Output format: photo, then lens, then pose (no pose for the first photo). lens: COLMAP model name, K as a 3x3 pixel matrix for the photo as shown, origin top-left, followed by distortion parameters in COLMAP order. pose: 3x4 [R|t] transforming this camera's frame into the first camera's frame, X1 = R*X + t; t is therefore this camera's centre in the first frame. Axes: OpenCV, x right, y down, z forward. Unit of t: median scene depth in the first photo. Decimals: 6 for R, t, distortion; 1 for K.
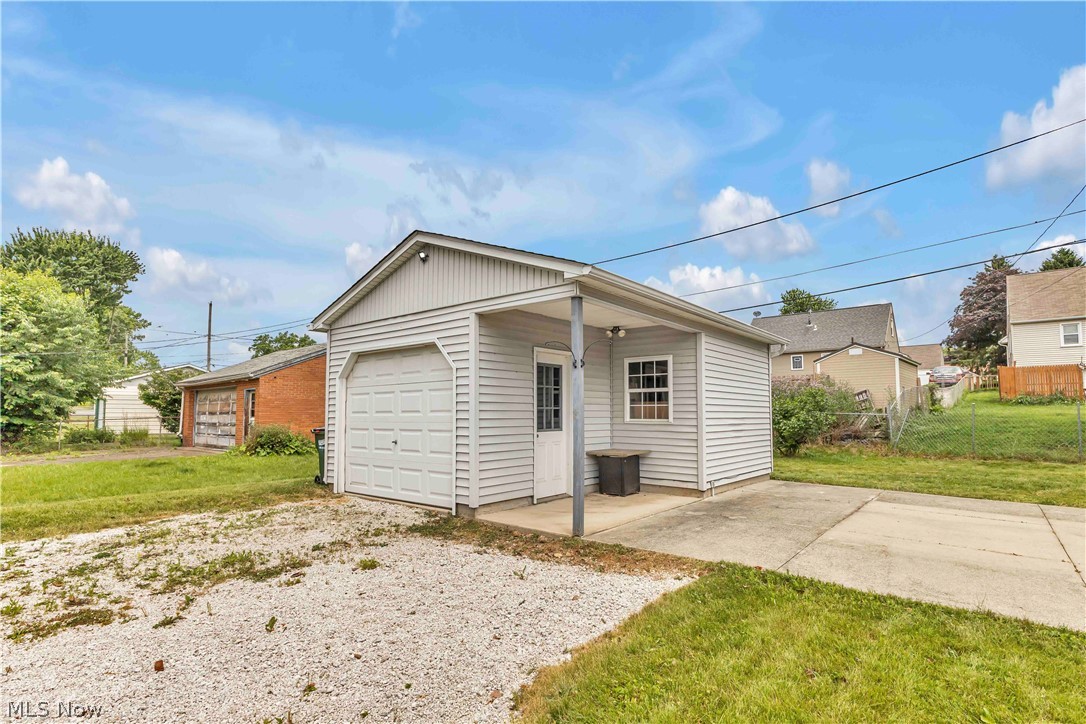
lens RADIAL K [[537.0, 0, 544.5], [0, 537.0, 393.4], [0, 0, 1]] dist [0.001059, 0.000093]
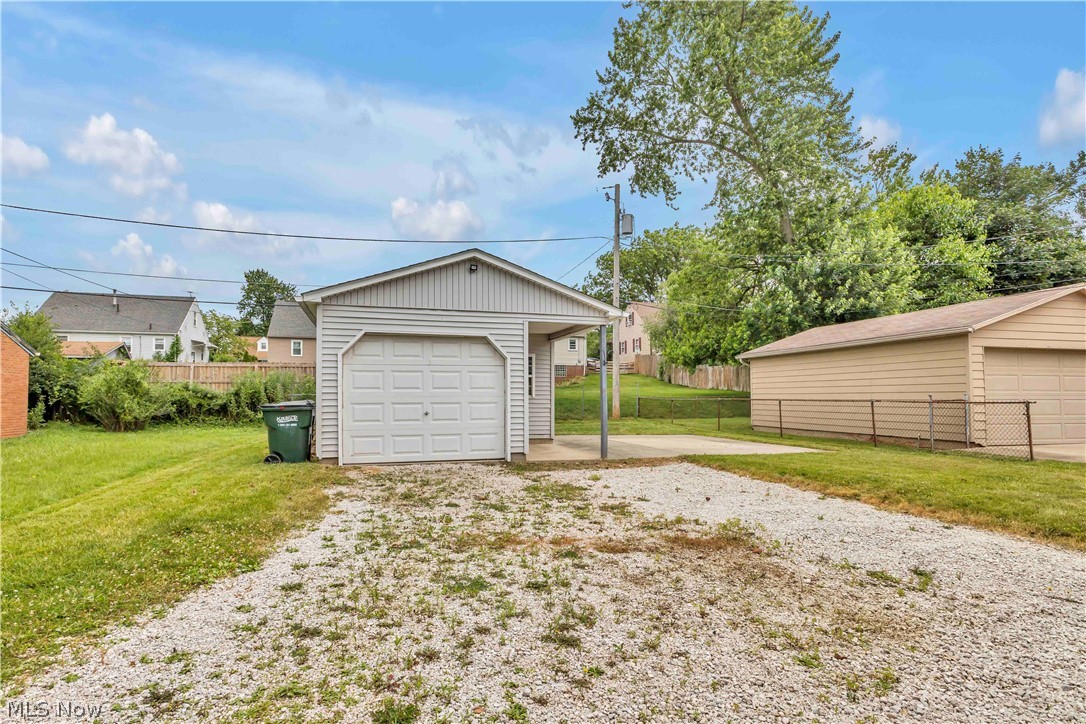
lens RADIAL K [[537.0, 0, 544.5], [0, 537.0, 393.4], [0, 0, 1]] dist [0.001059, 0.000093]
pose [[0.585448, 0.001592, 0.810708, -1.093333], [-0.032876, 0.999222, 0.021780, 0.011266], [-0.810043, -0.039404, 0.585045, 0.088867]]
